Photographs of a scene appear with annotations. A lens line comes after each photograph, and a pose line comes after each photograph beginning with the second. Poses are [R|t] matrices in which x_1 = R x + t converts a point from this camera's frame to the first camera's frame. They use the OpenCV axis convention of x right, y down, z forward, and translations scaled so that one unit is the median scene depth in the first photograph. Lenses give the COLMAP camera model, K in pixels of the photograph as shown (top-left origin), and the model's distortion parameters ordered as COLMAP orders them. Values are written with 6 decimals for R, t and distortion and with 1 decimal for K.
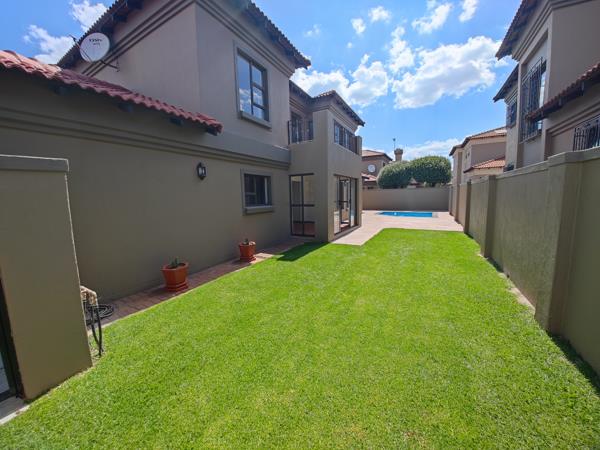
lens RADIAL K [[227.1, 0, 301.6], [0, 227.1, 222.3], [0, 0, 1]] dist [-0.000104, -0.006098]
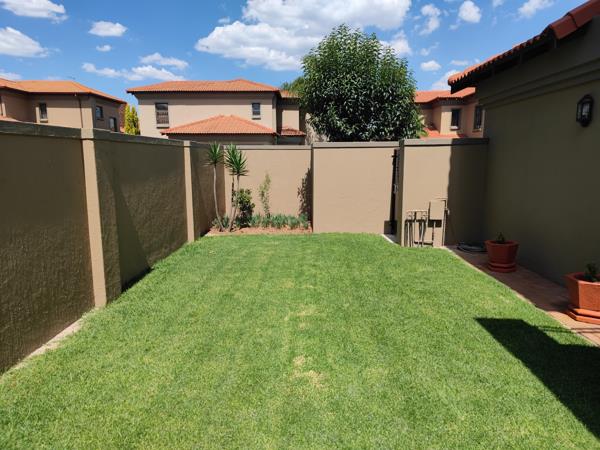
lens RADIAL K [[422.3, 0, 300.0], [0, 422.3, 225.0], [0, 0, 1]] dist [0.002783, 0.001805]
pose [[-0.884254, 0.103388, -0.455417, 0.653779], [-0.027664, 0.961878, 0.272077, -0.221364], [0.466185, 0.253184, -0.847685, 1.629672]]
